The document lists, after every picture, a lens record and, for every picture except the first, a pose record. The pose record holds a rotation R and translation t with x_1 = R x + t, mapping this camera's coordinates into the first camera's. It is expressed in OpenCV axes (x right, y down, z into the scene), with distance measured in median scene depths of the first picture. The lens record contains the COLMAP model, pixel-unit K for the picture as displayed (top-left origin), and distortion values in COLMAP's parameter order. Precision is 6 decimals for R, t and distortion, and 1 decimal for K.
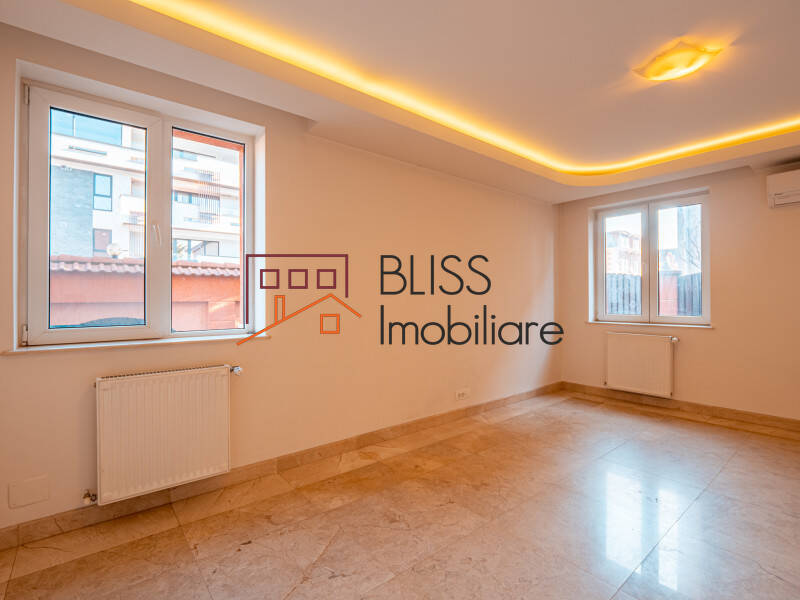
lens RADIAL K [[386.1, 0, 398.7], [0, 386.1, 300.2], [0, 0, 1]] dist [-0.015850, 0.000404]
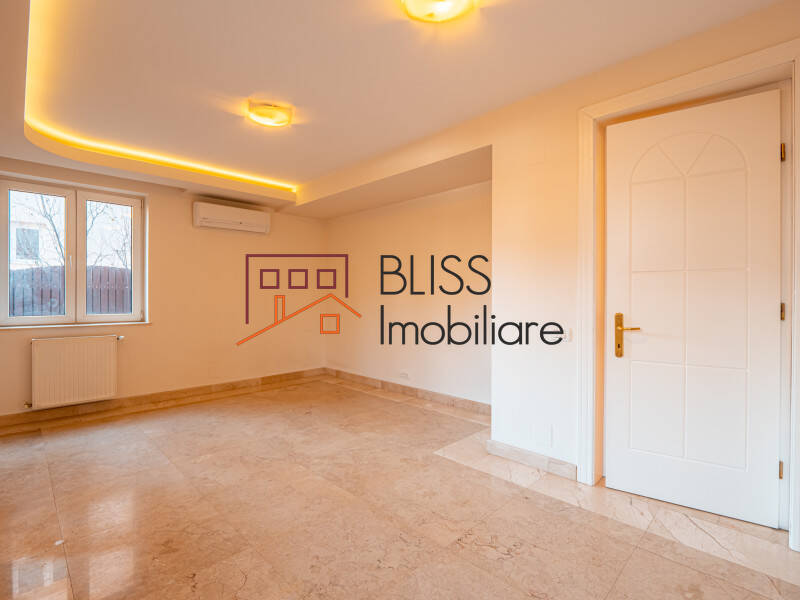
lens RADIAL K [[386.1, 0, 398.7], [0, 386.1, 297.9], [0, 0, 1]] dist [-0.015850, 0.000404]
pose [[-0.090092, 0.002154, 0.995931, -0.371490], [0.001090, 0.999997, -0.002064, 0.002575], [-0.995933, 0.000900, -0.090094, 0.410514]]
